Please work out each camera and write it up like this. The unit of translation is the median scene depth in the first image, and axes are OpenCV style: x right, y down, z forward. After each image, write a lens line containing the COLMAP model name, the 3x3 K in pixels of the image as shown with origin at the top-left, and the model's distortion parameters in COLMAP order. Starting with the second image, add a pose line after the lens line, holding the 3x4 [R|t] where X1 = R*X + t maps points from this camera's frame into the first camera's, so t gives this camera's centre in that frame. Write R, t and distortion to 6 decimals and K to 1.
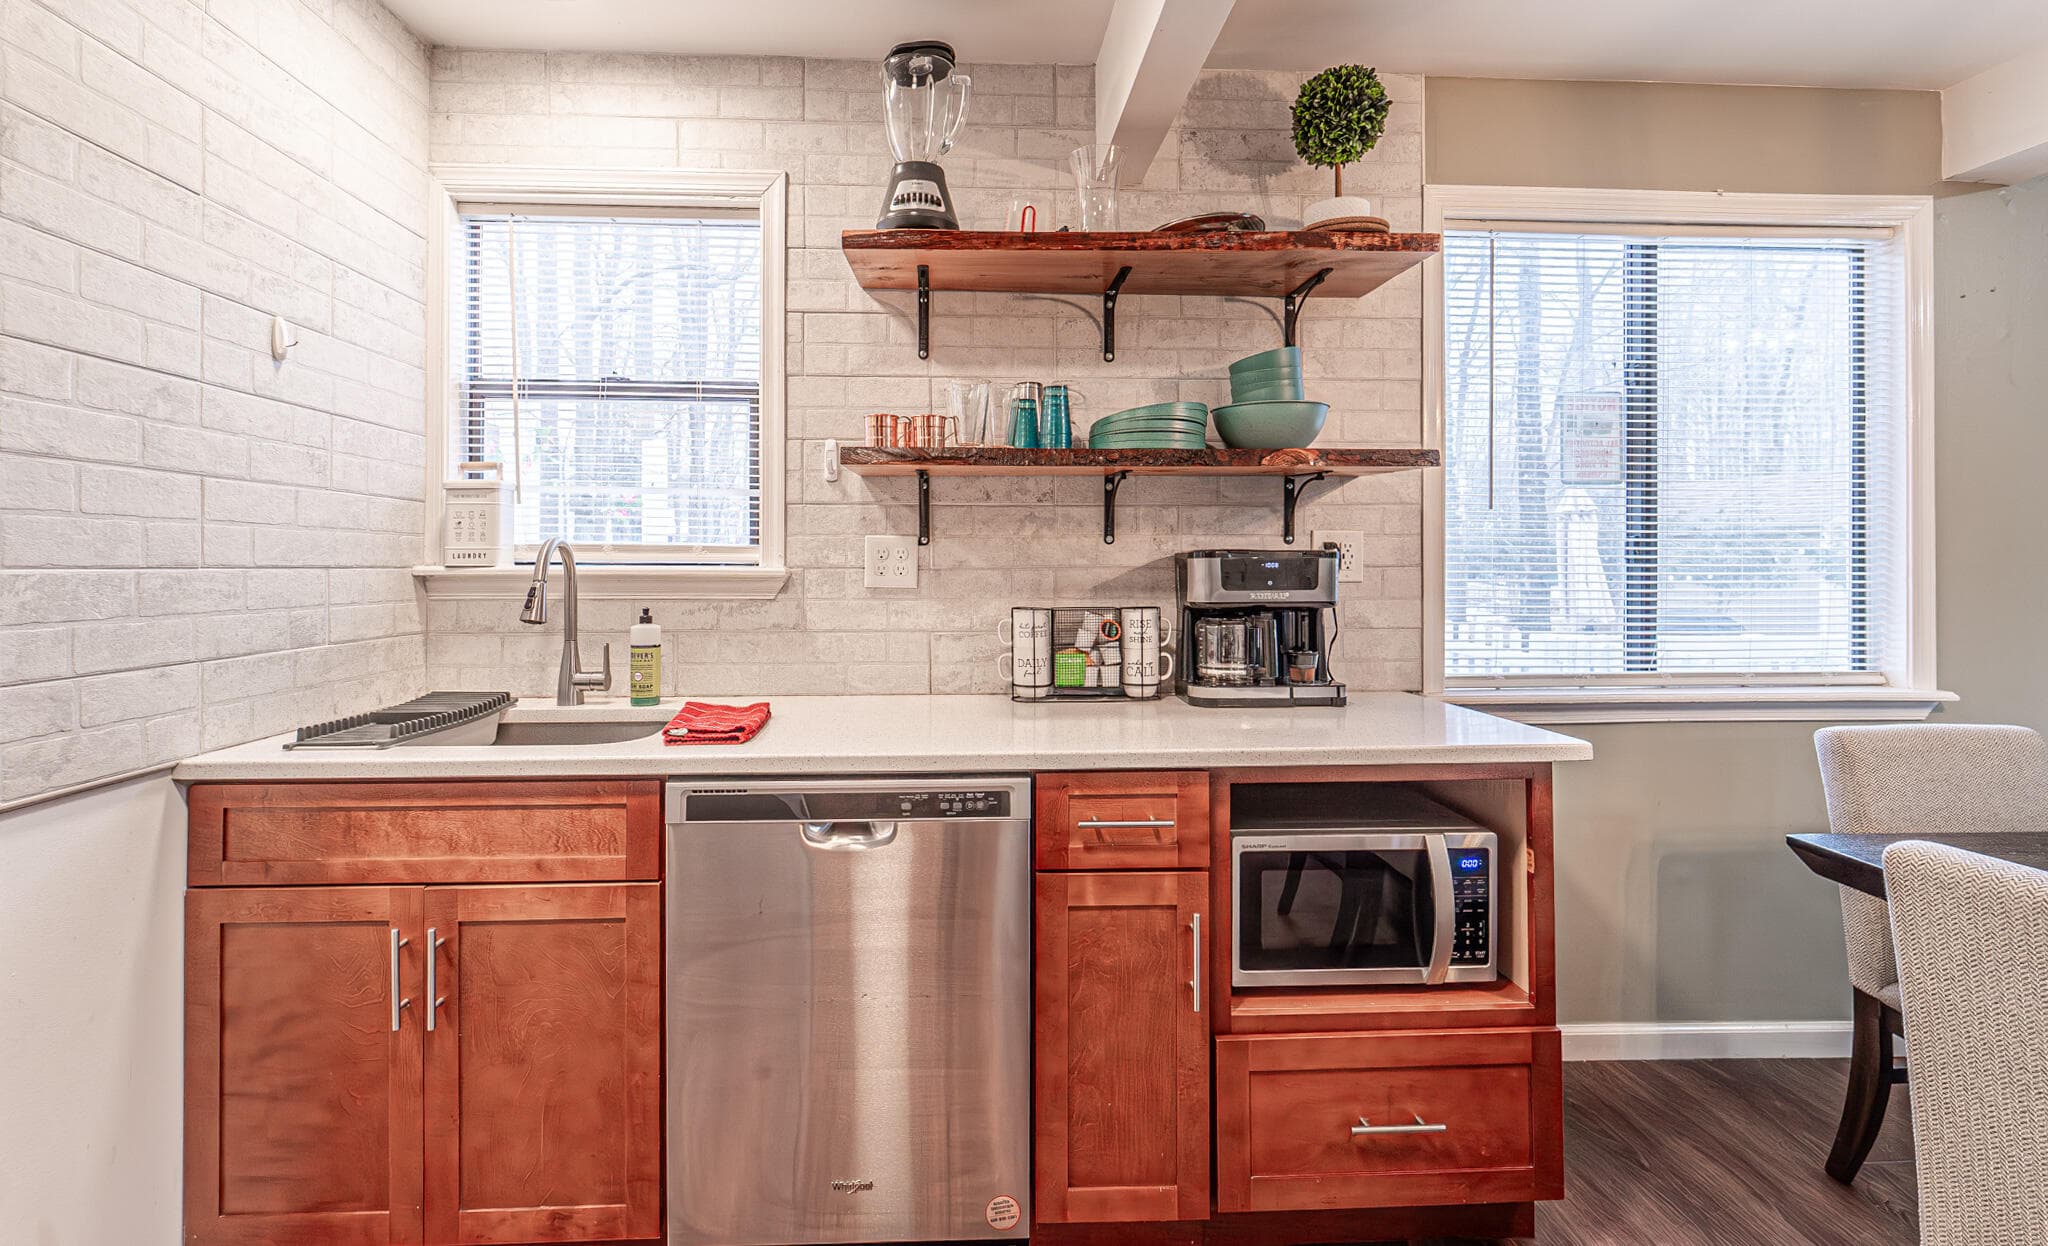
lens RADIAL K [[865.1, 0, 984.8], [0, 865.1, 554.1], [0, 0, 1]] dist [-0.001788, -0.000138]
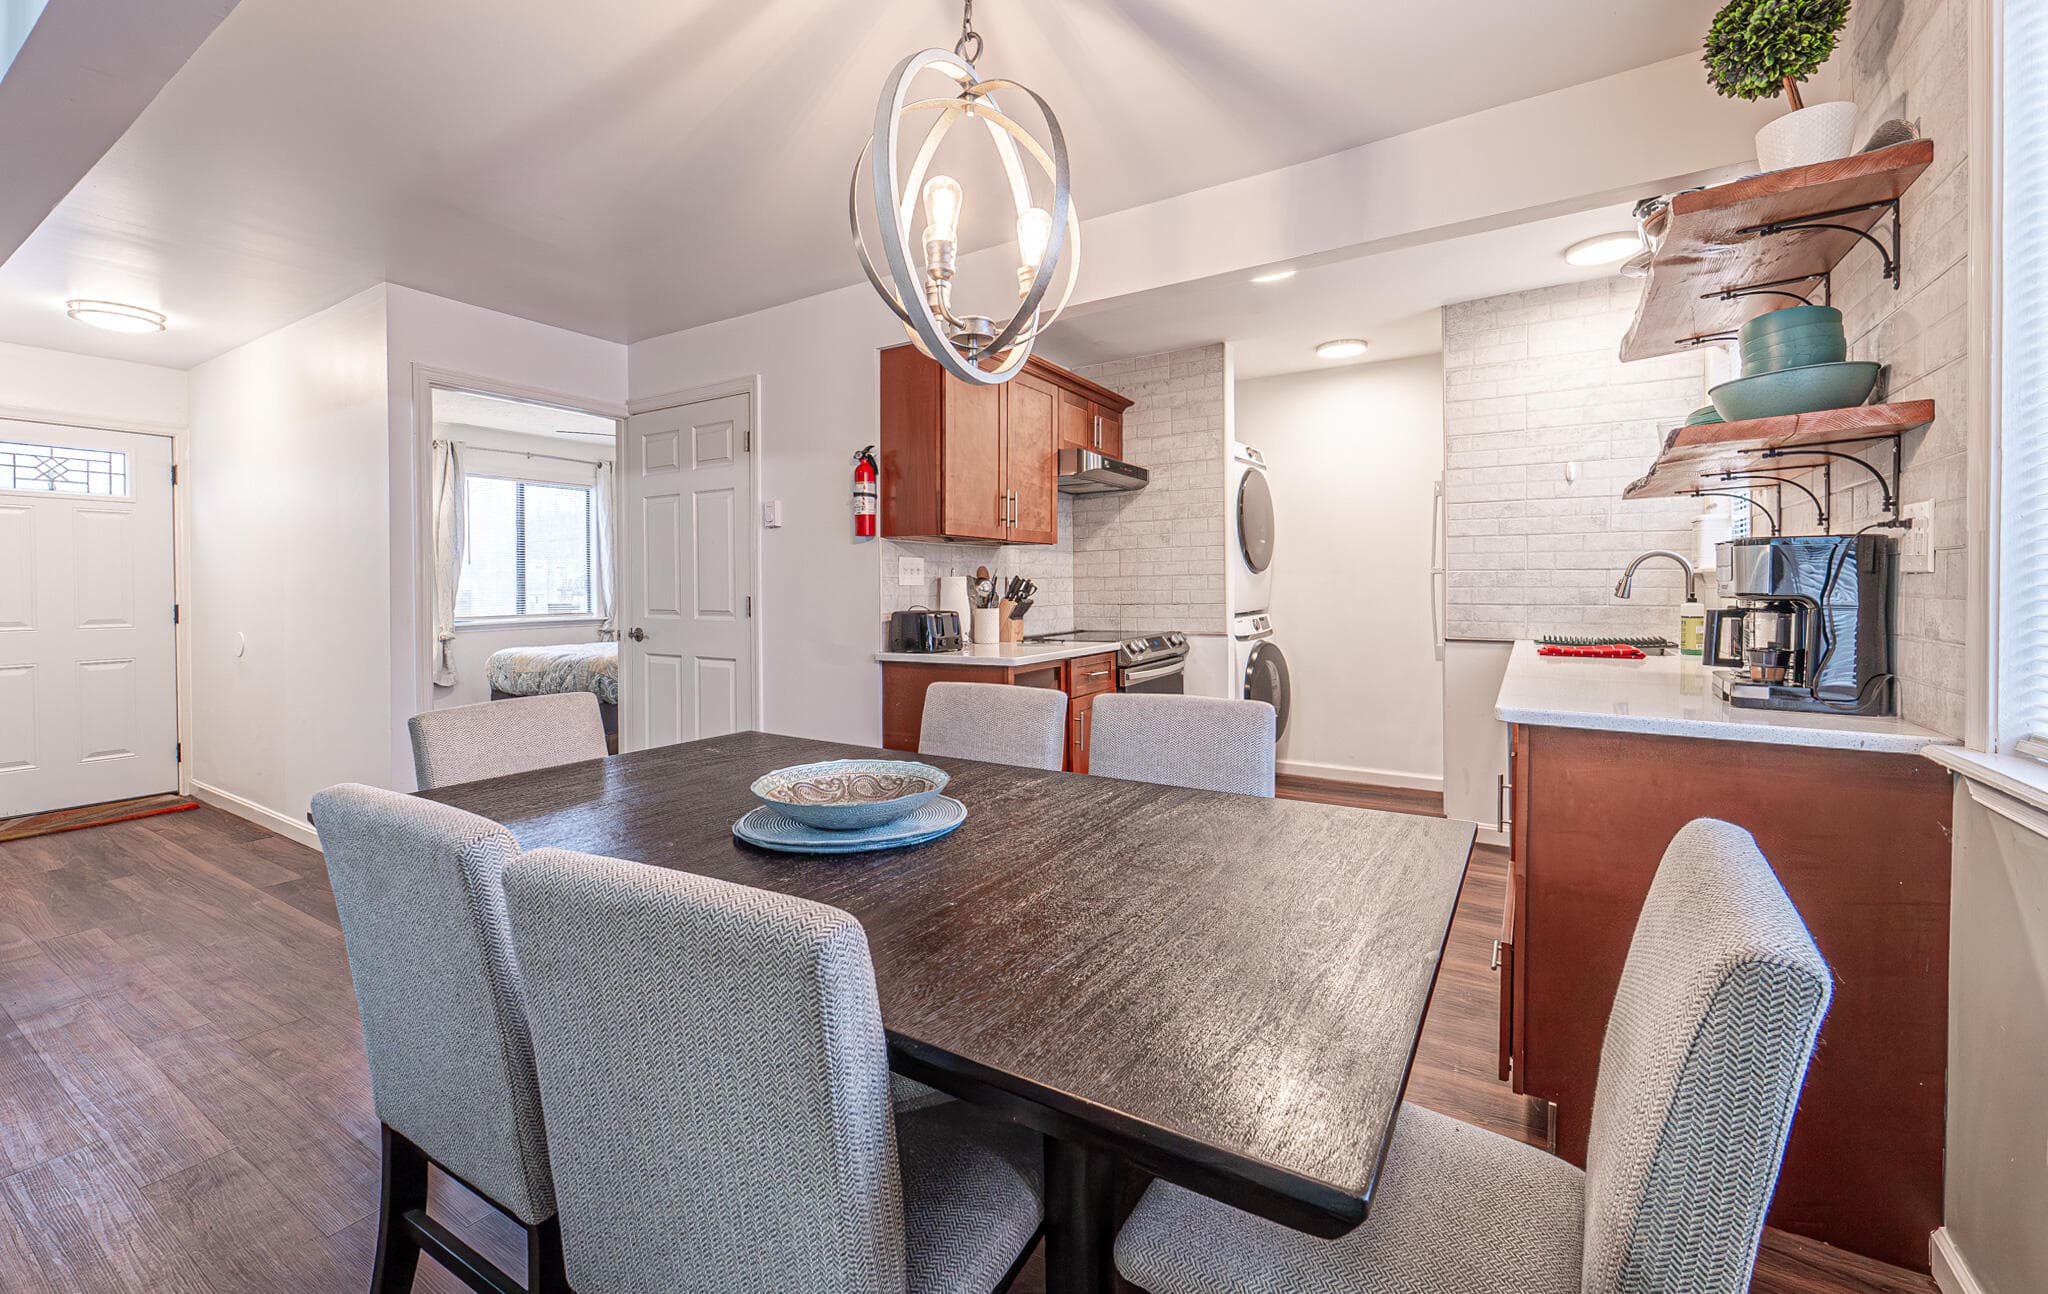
lens RADIAL K [[808.8, 0, 1022.2], [0, 808.8, 594.0], [0, 0, 1]] dist [0.001702, -0.000369]
pose [[-0.562051, 0.012467, -0.827009, 1.503795], [0.011362, 0.999908, 0.007351, 0.039931], [0.827025, -0.005265, -0.562141, 0.828669]]
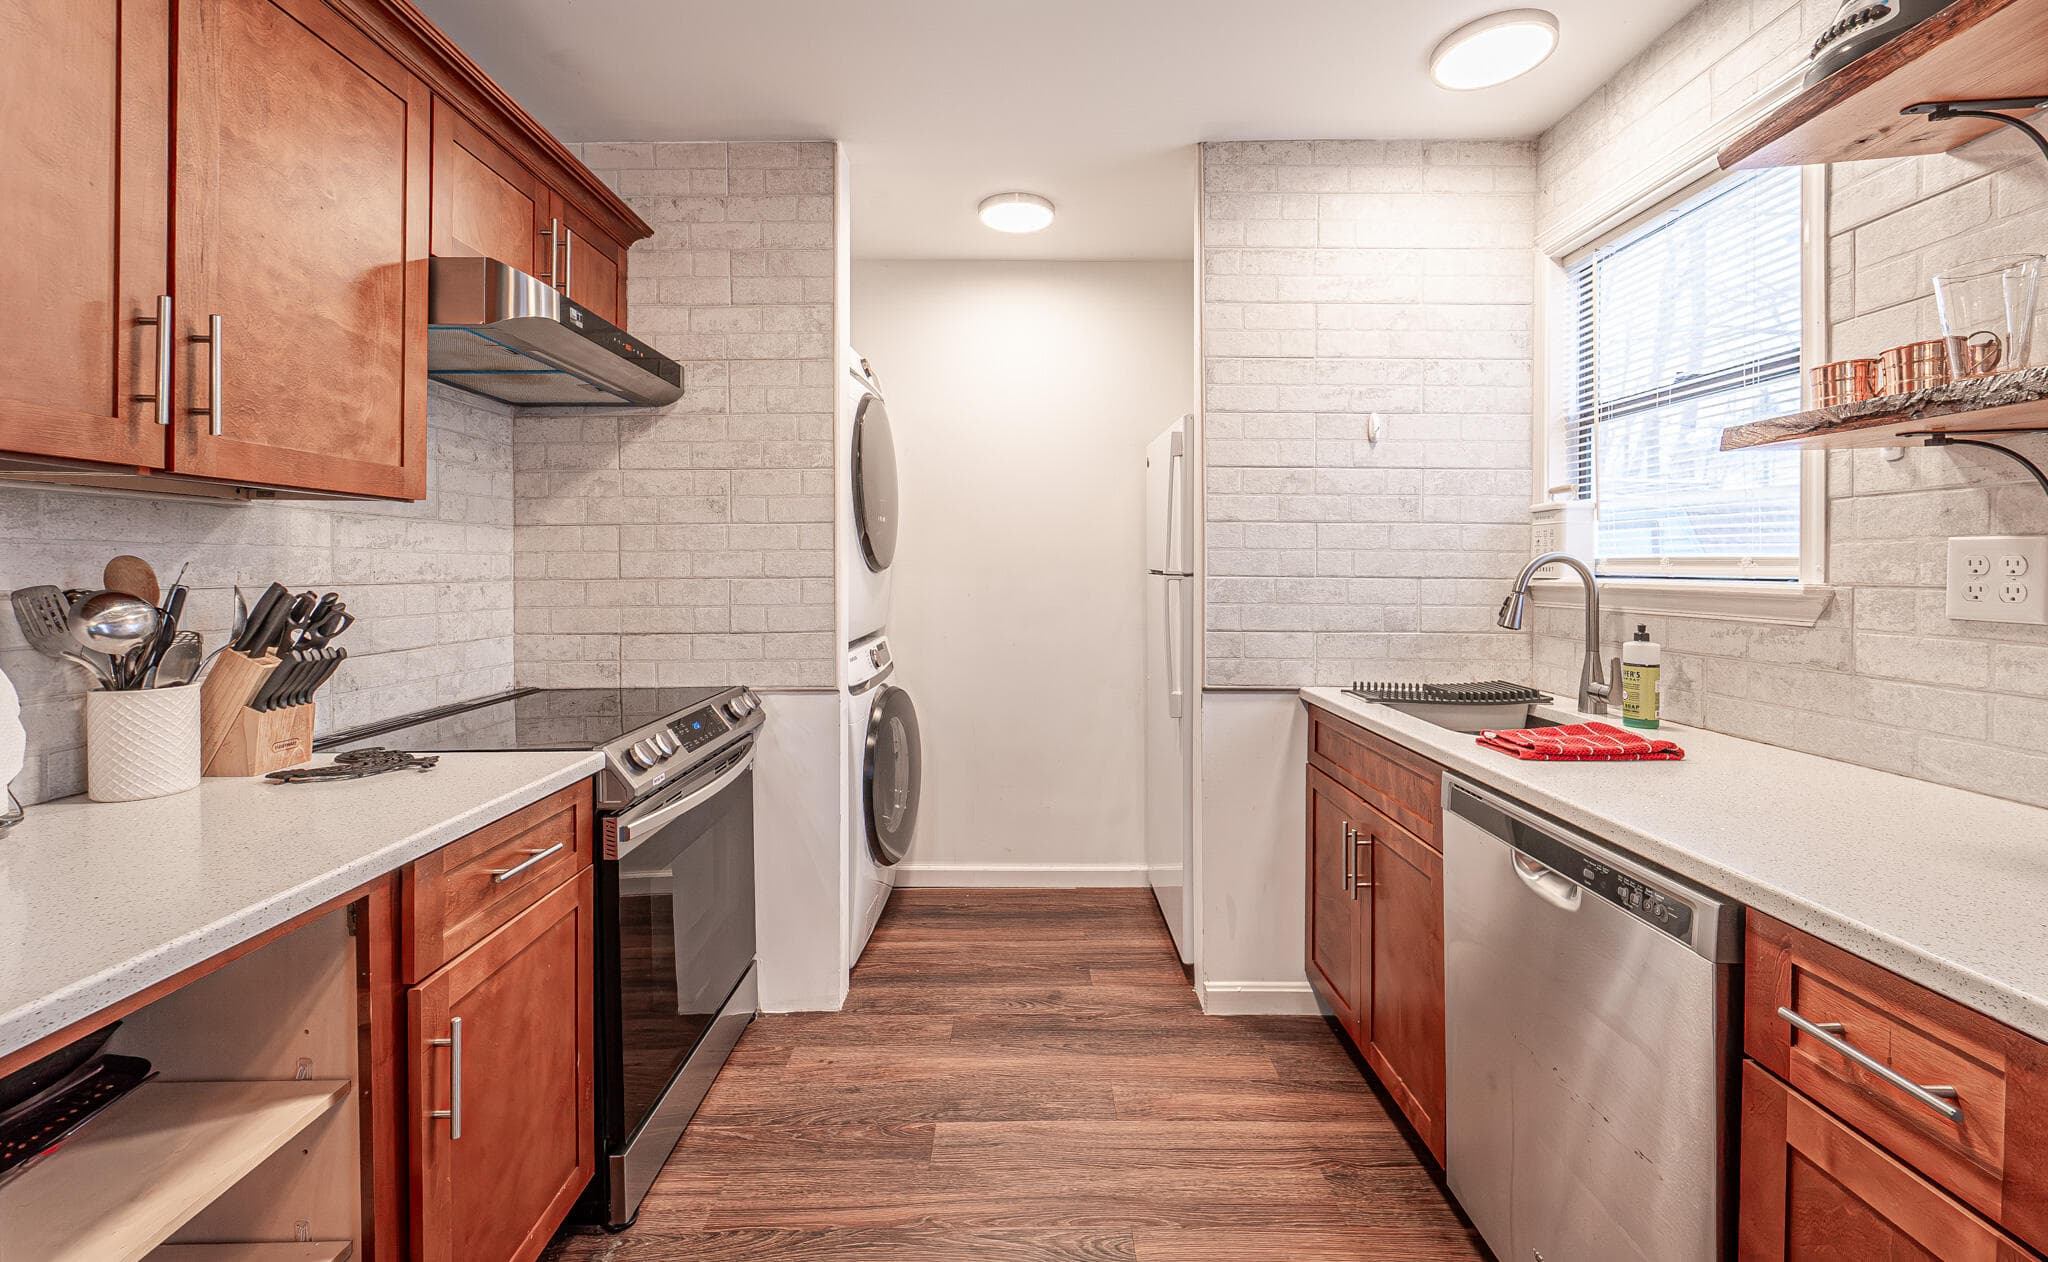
lens RADIAL K [[811.5, 0, 1026.5], [0, 811.5, 572.3], [0, 0, 1]] dist [0.003880, -0.002177]
pose [[-0.040567, 0.003373, -0.999171, 0.528159], [0.004542, 0.999985, 0.003192, -0.000514], [0.999166, -0.004409, -0.040582, 0.368295]]
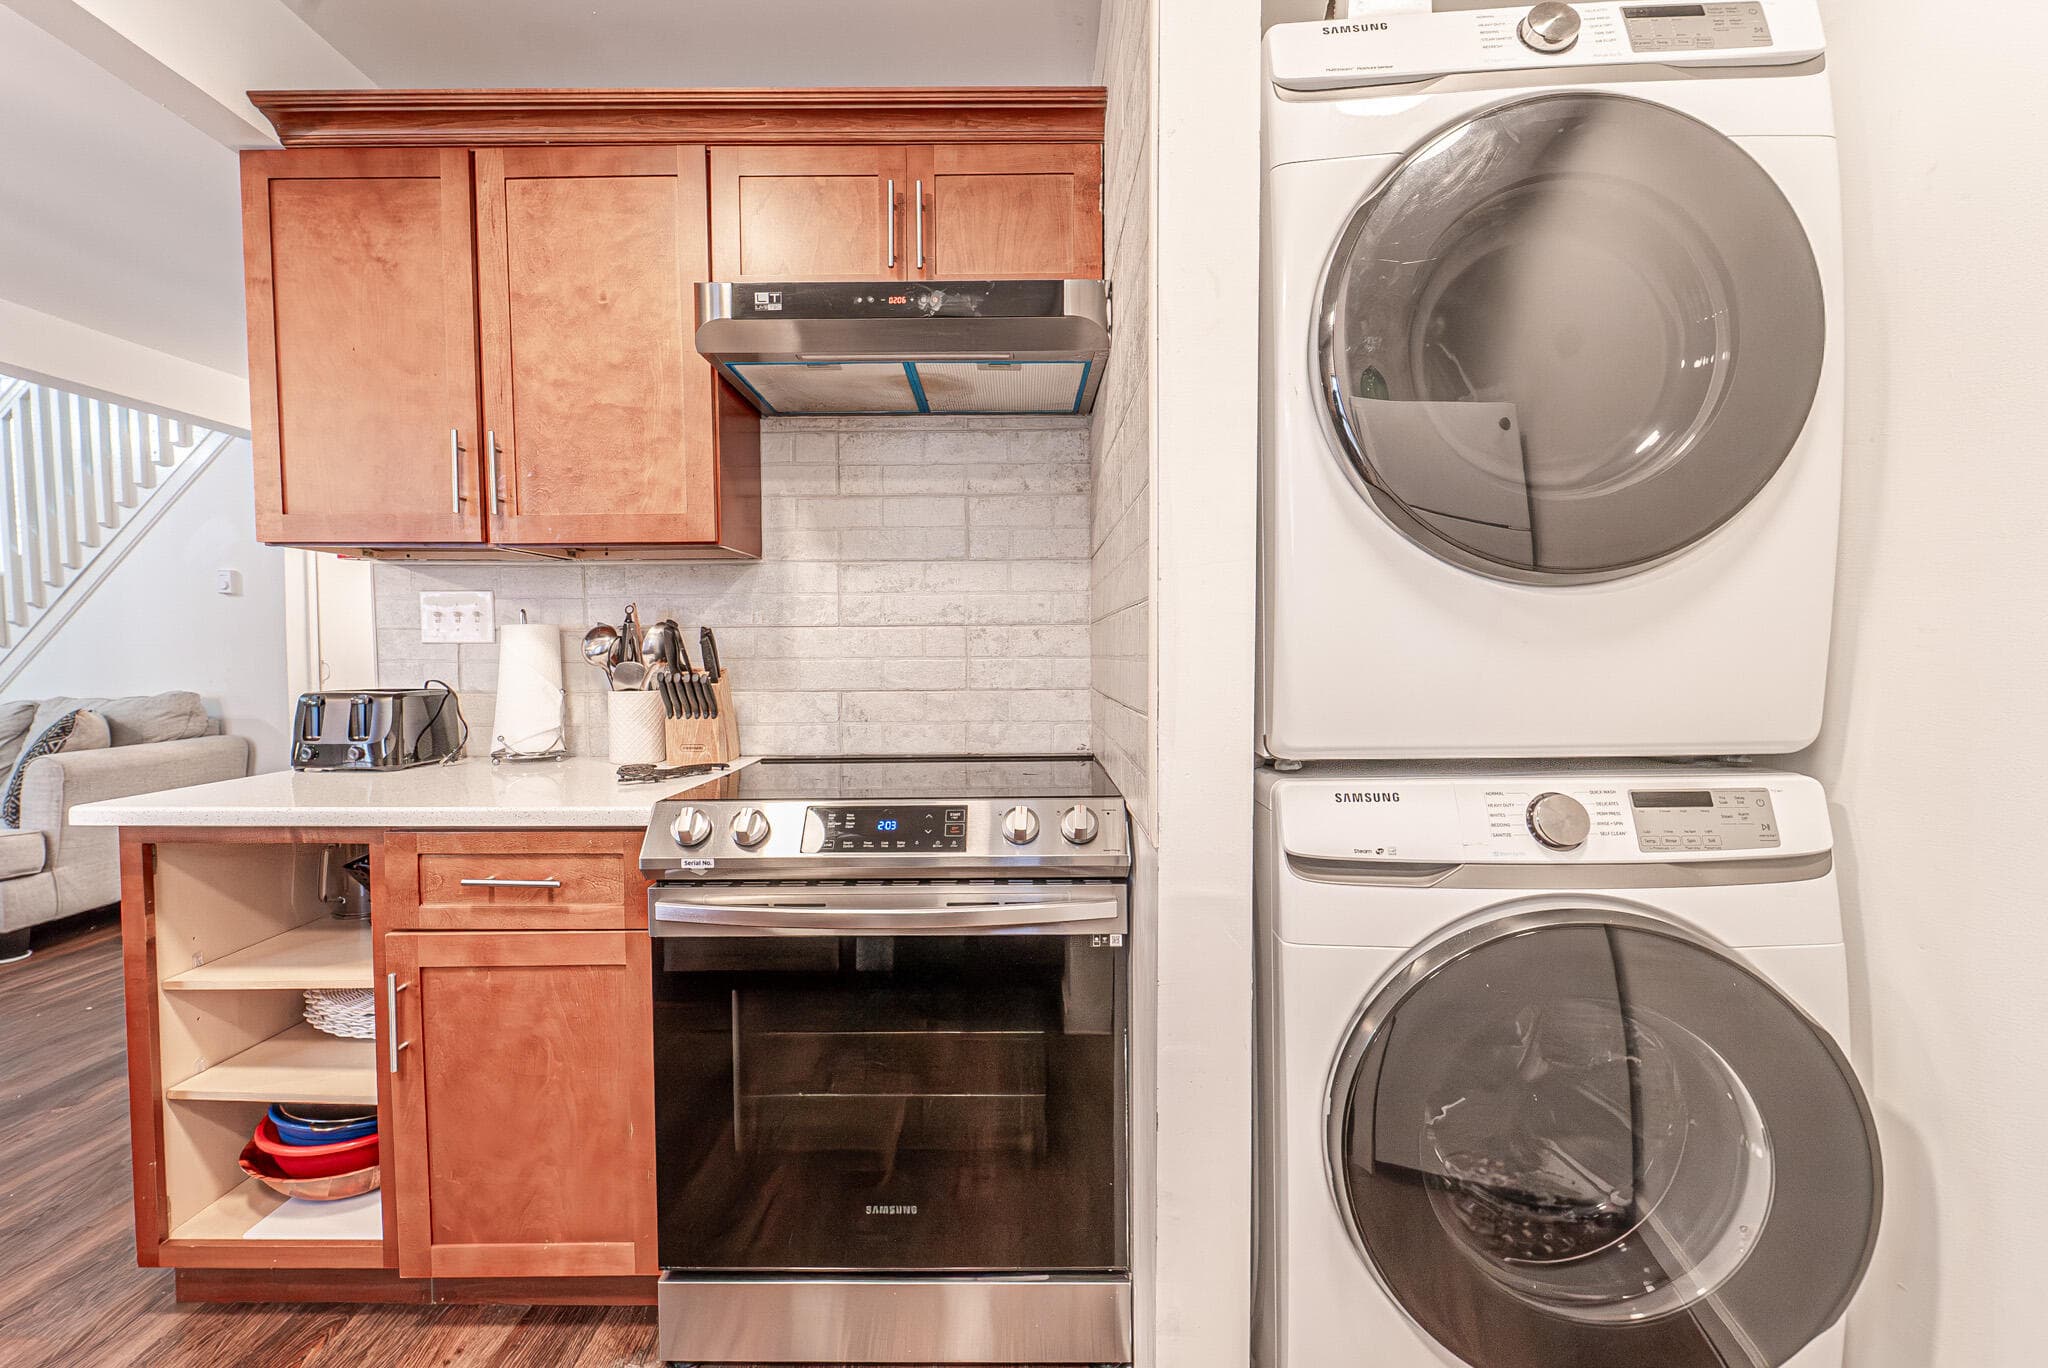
lens RADIAL K [[840.8, 0, 1008.8], [0, 840.8, 680.0], [0, 0, 1]] dist [-0.000897, -0.000204]
pose [[-0.998348, 0.002719, 0.057384, -0.590718], [0.004675, 0.999411, 0.033985, 0.045222], [-0.057258, 0.034198, -0.997774, 0.609293]]
